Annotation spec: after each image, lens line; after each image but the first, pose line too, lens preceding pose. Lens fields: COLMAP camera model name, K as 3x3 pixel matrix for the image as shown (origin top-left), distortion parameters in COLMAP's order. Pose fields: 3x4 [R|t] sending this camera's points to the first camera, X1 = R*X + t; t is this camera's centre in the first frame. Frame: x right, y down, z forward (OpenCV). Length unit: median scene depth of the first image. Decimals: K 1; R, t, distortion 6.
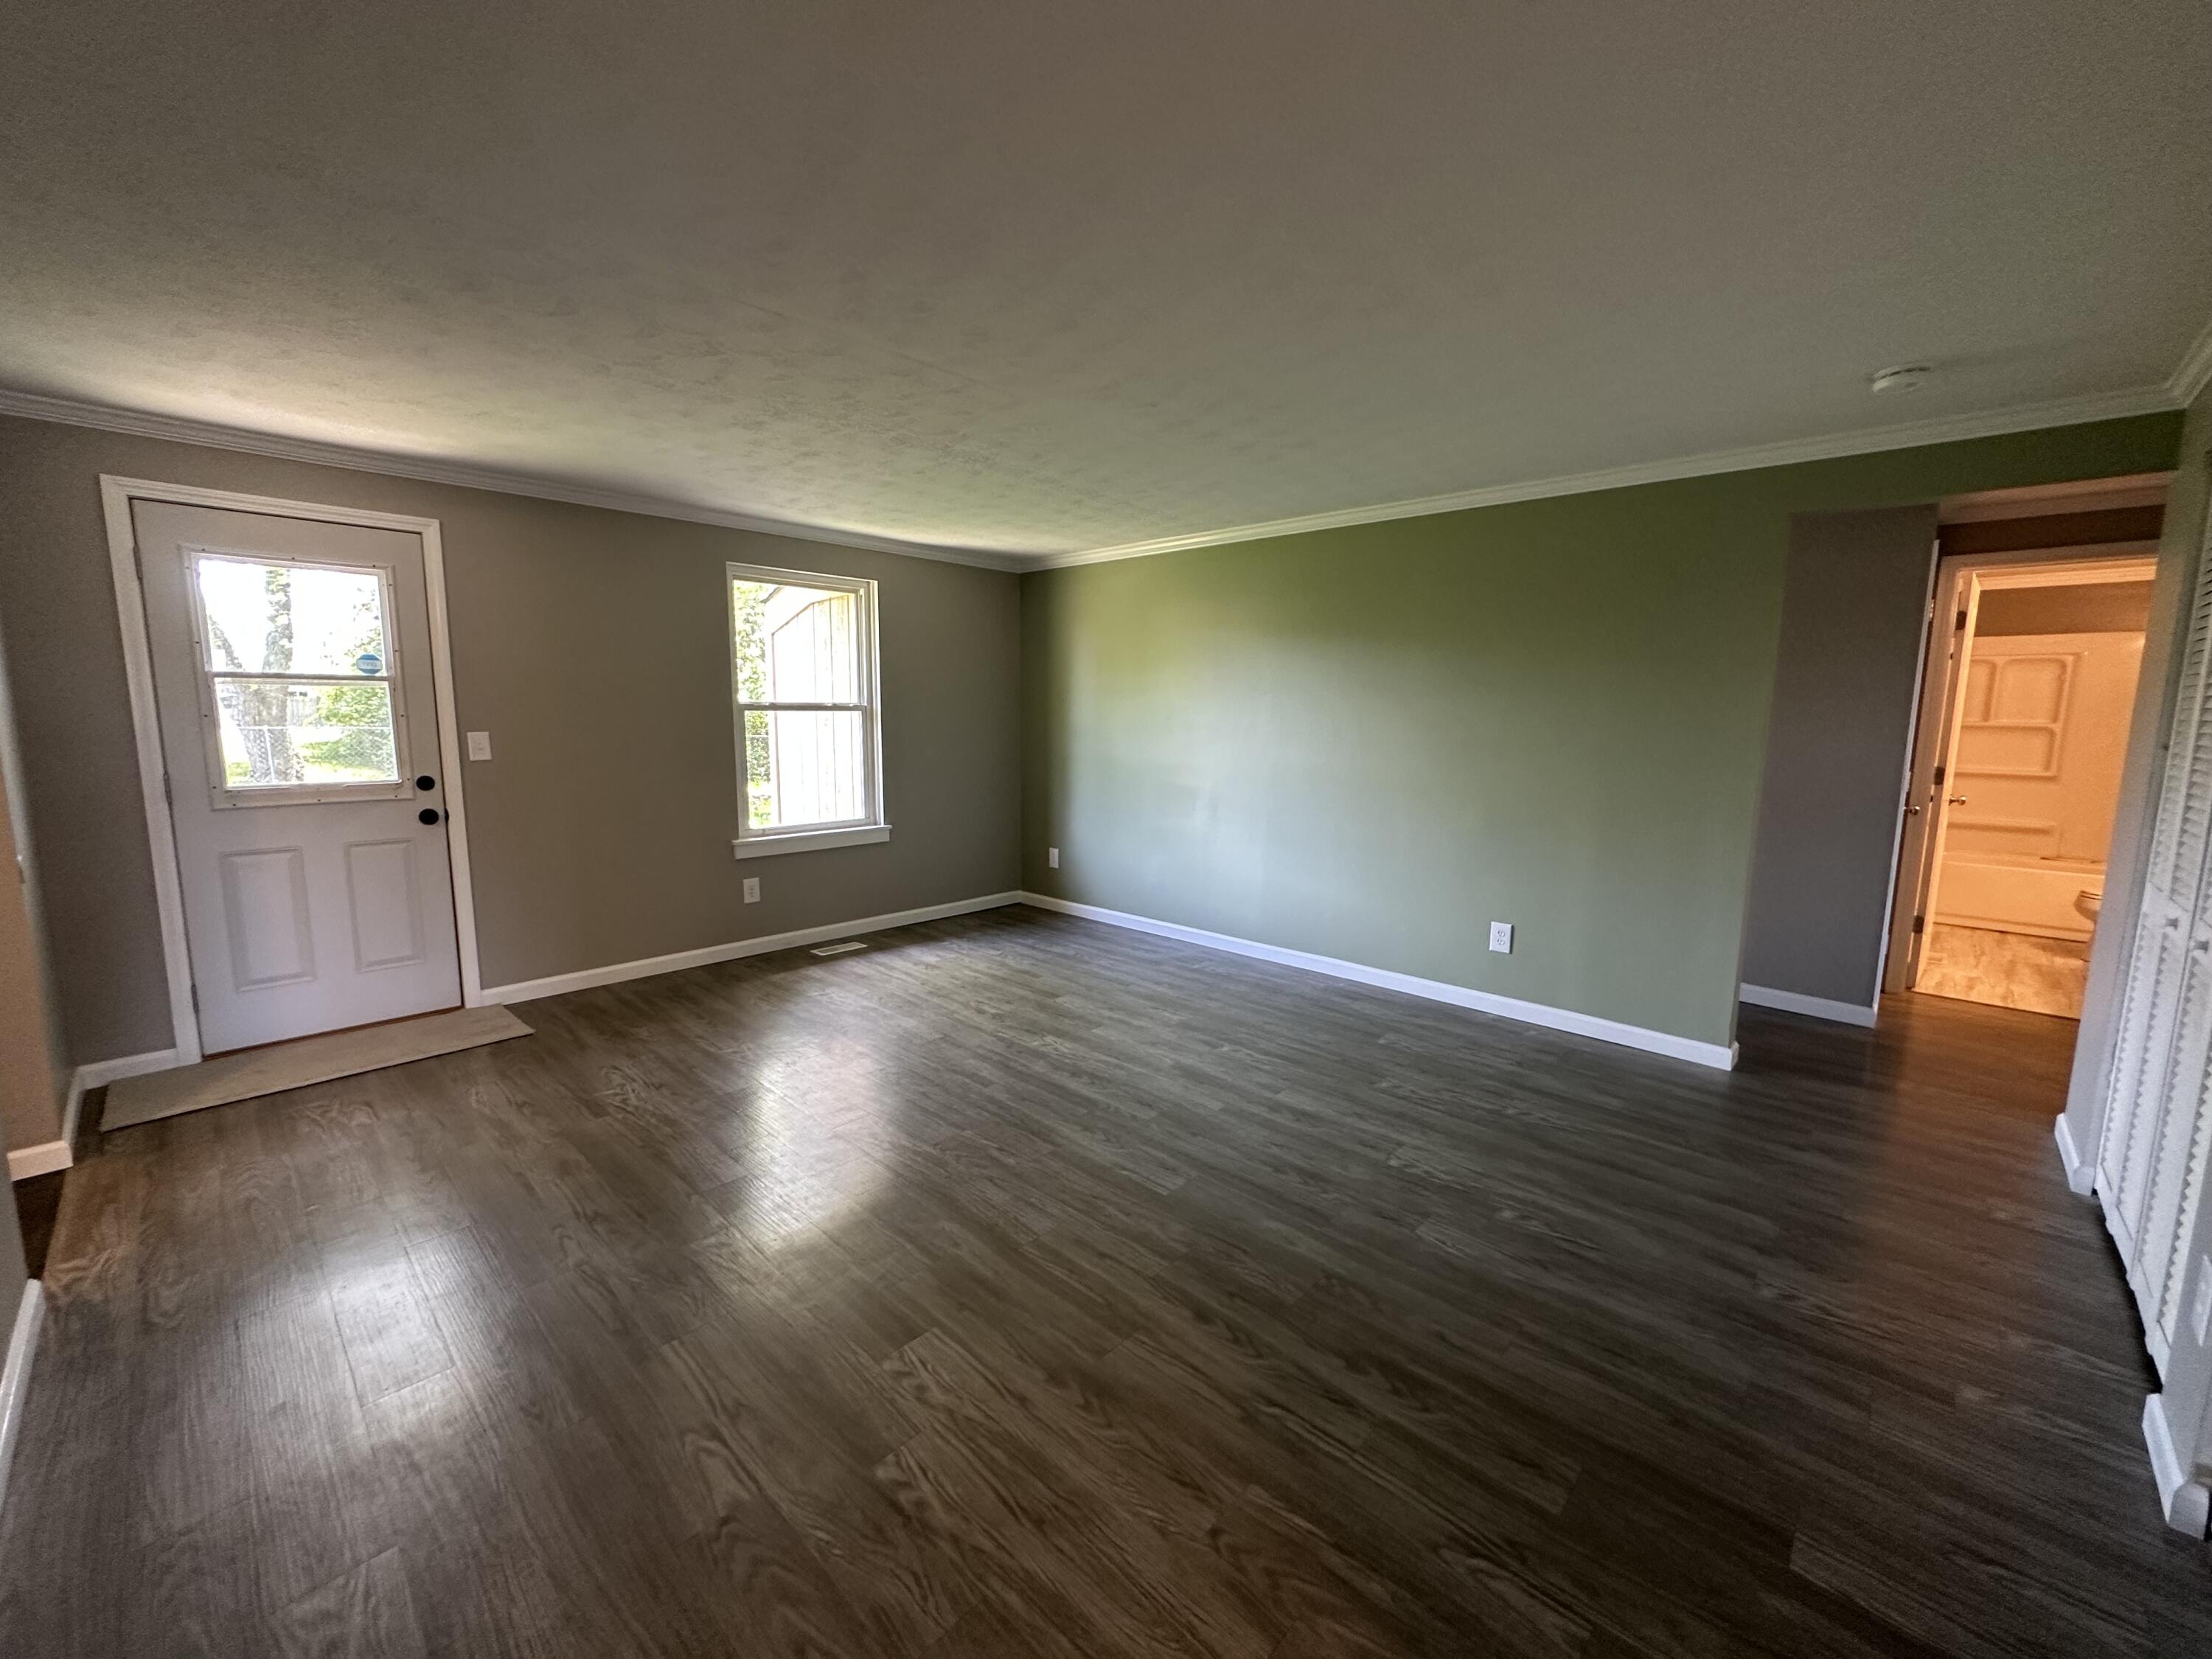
lens RADIAL K [[884.6, 0, 1105.6], [0, 884.6, 817.9], [0, 0, 1]] dist [-0.002412, 0.000819]
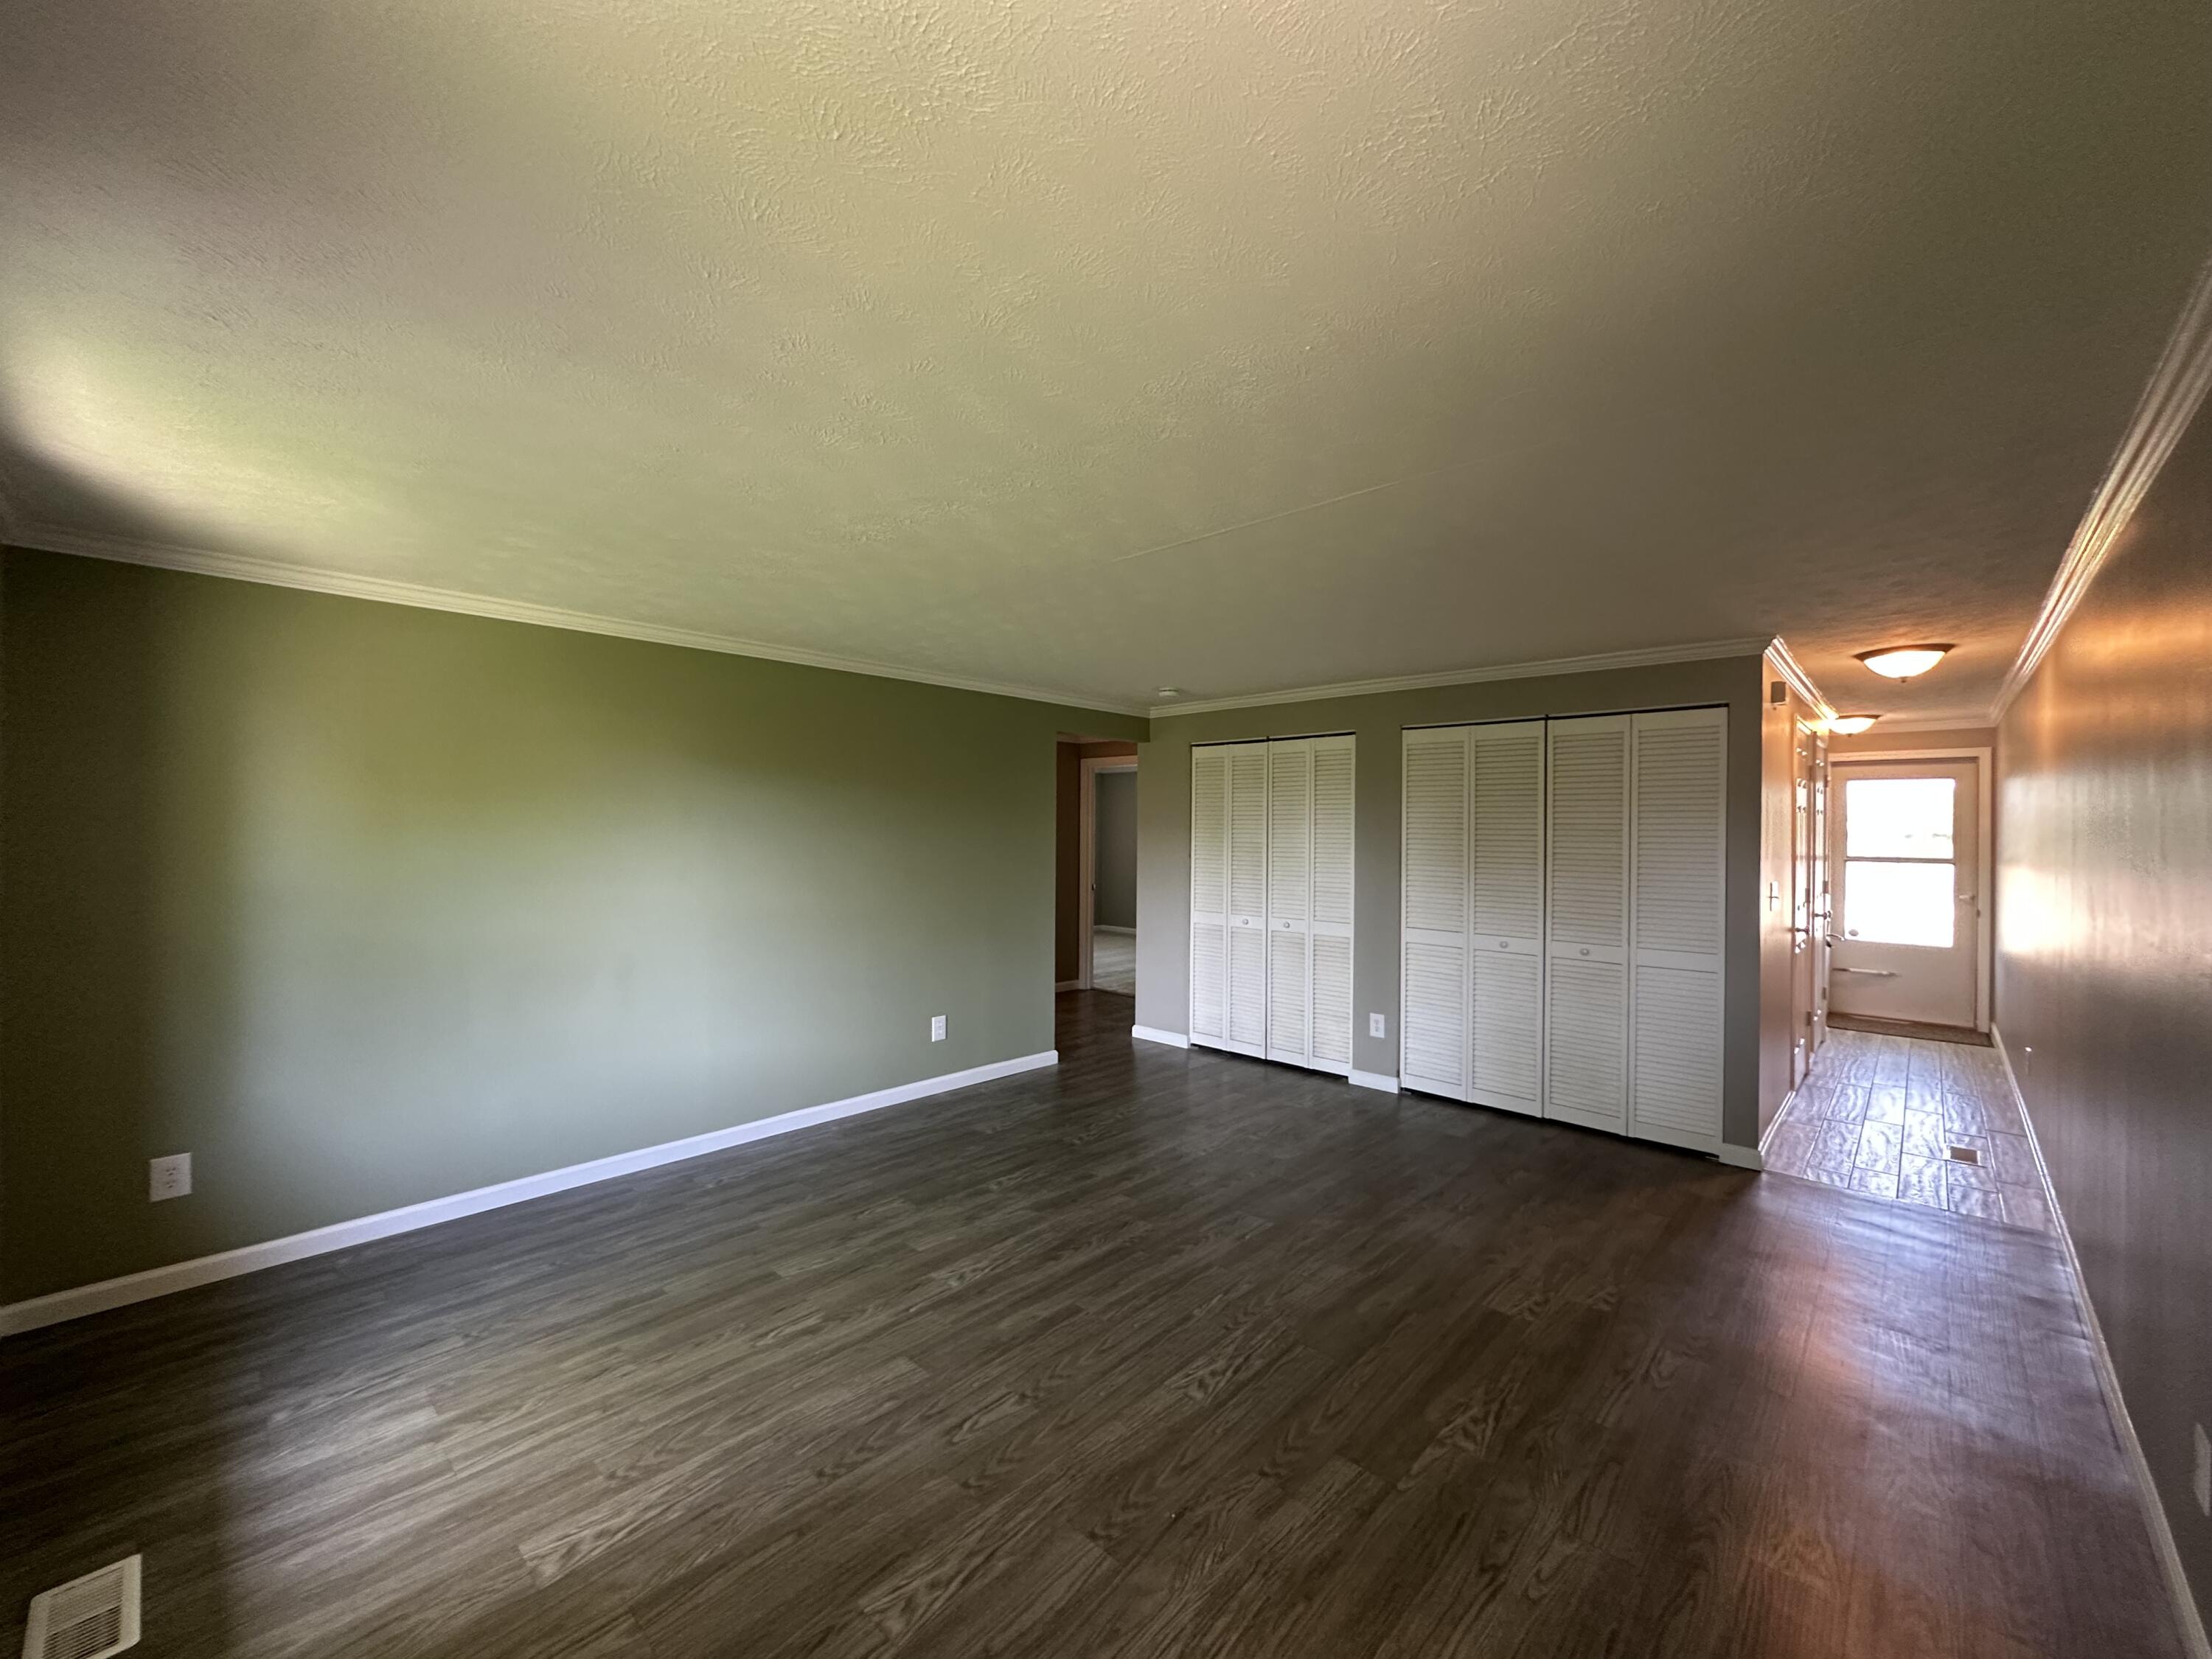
lens RADIAL K [[884.6, 0, 1098.2], [0, 884.6, 836.1], [0, 0, 1]] dist [-0.002412, 0.000819]
pose [[-0.000415, -0.019279, 0.999814, -0.847004], [0.113906, 0.993306, 0.019201, -0.140911], [-0.993491, 0.113893, 0.001784, 0.809189]]
